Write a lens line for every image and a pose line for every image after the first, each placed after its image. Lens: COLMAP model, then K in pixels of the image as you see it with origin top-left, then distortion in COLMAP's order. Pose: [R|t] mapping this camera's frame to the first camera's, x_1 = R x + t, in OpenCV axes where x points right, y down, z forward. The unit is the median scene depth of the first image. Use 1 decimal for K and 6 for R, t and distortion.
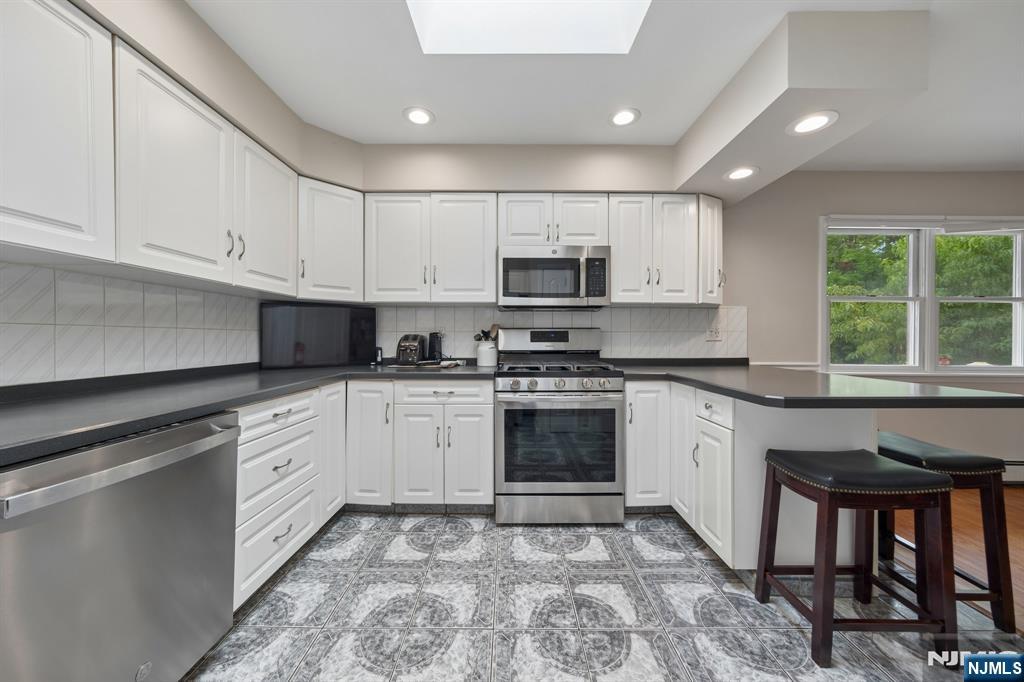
lens RADIAL K [[356.0, 0, 508.6], [0, 356.0, 338.8], [0, 0, 1]] dist [-0.020487, 0.008236]
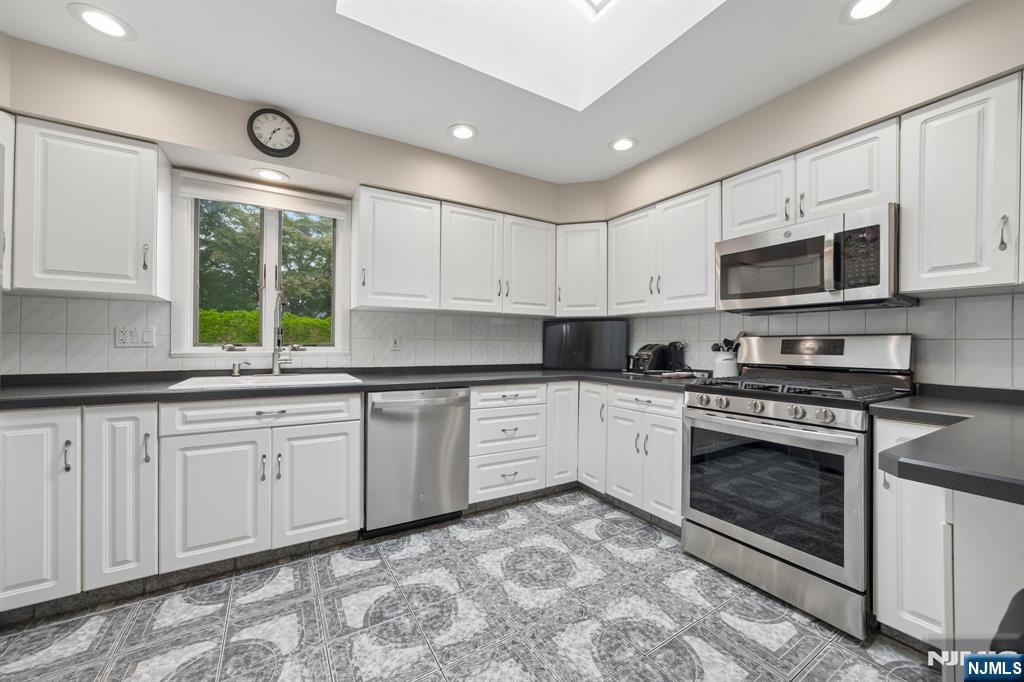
lens RADIAL K [[384.0, 0, 509.8], [0, 384.0, 343.0], [0, 0, 1]] dist [-0.029582, 0.015157]
pose [[0.523364, -0.001597, -0.852108, 0.557308], [-0.010382, 0.999912, -0.008251, -0.002265], [0.852046, 0.013165, 0.523301, 0.092308]]
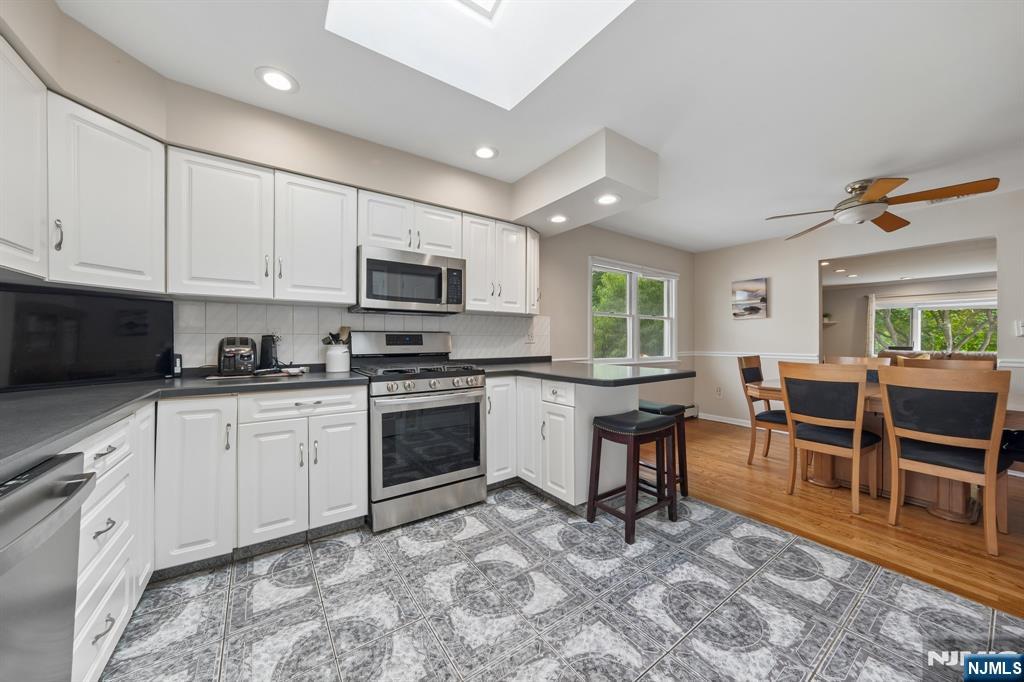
lens RADIAL K [[359.3, 0, 509.5], [0, 359.3, 339.5], [0, 0, 1]] dist [-0.018589, 0.008186]
pose [[0.818336, -0.000029, 0.574740, -0.284317], [0.002215, 0.999993, -0.003104, -0.004004], [-0.574736, 0.003813, 0.818330, -0.015249]]
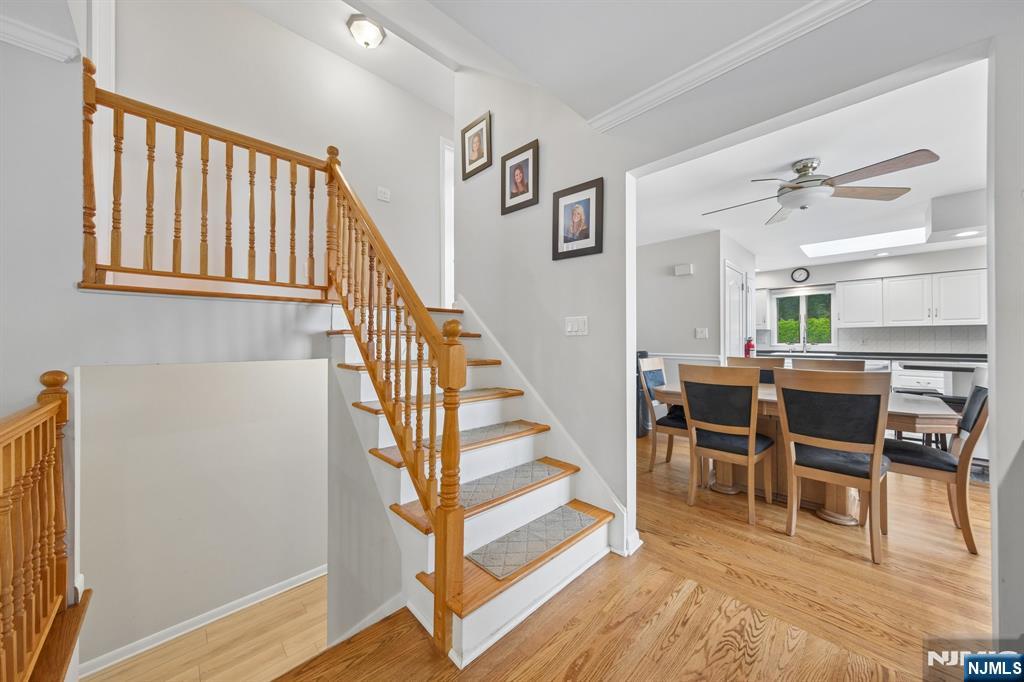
lens RADIAL K [[359.3, 0, 509.5], [0, 359.3, 339.5], [0, 0, 1]] dist [-0.018589, 0.008186]
pose [[-0.712450, -0.007256, -0.701685, 3.106989], [-0.004952, 0.999974, -0.005314, 0.002279], [0.701705, -0.000311, -0.712468, 0.481070]]
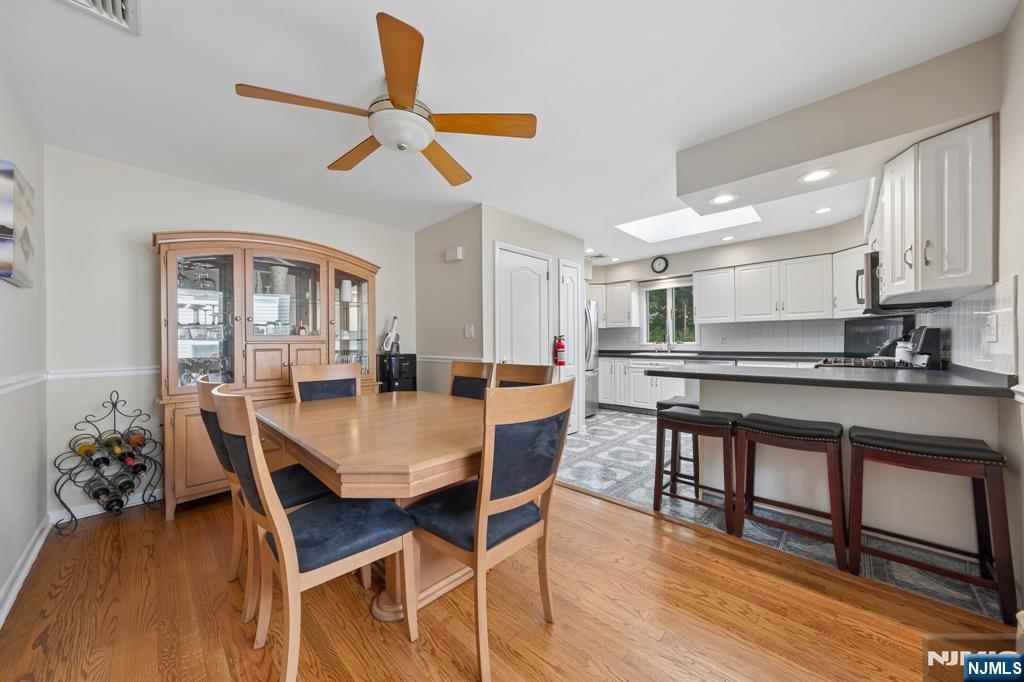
lens RADIAL K [[359.3, 0, 509.5], [0, 359.3, 339.5], [0, 0, 1]] dist [-0.018589, 0.008186]
pose [[-0.693480, -0.001555, -0.720474, 1.998817], [0.005410, 0.999958, -0.007365, 0.000714], [0.720456, -0.009005, -0.693443, 1.075376]]
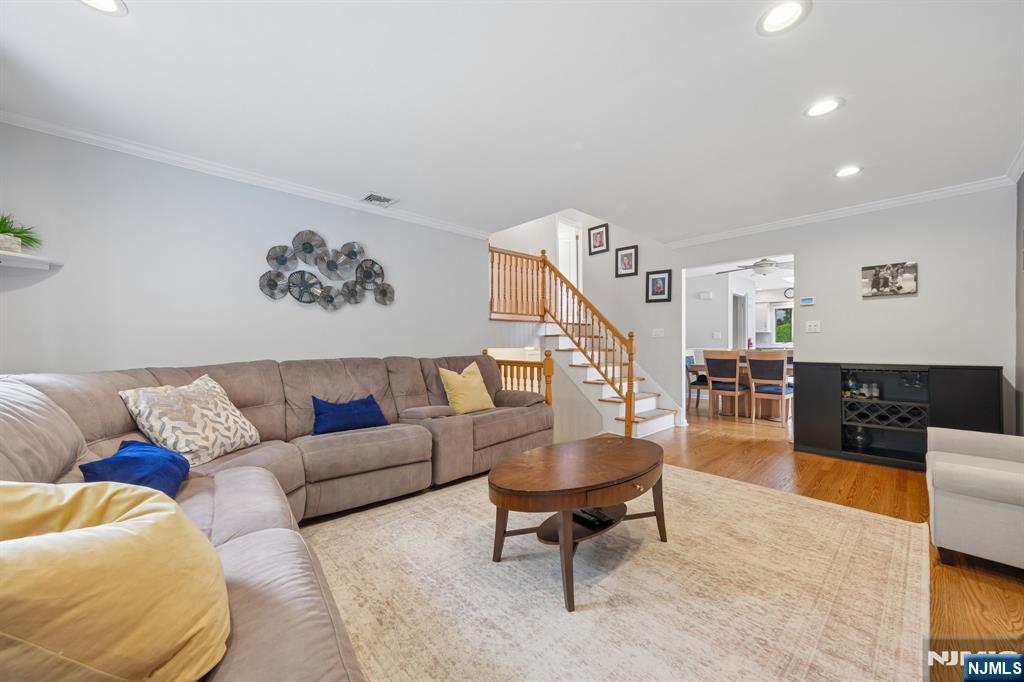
lens RADIAL K [[375.8, 0, 512.0], [0, 375.8, 341.0], [0, 0, 1]] dist [-0.002331, -0.000053]
pose [[-0.726289, -0.006354, -0.687360, 4.578932], [-0.008123, 0.999967, -0.000660, 0.017619], [0.687341, 0.005104, -0.726317, 0.989744]]
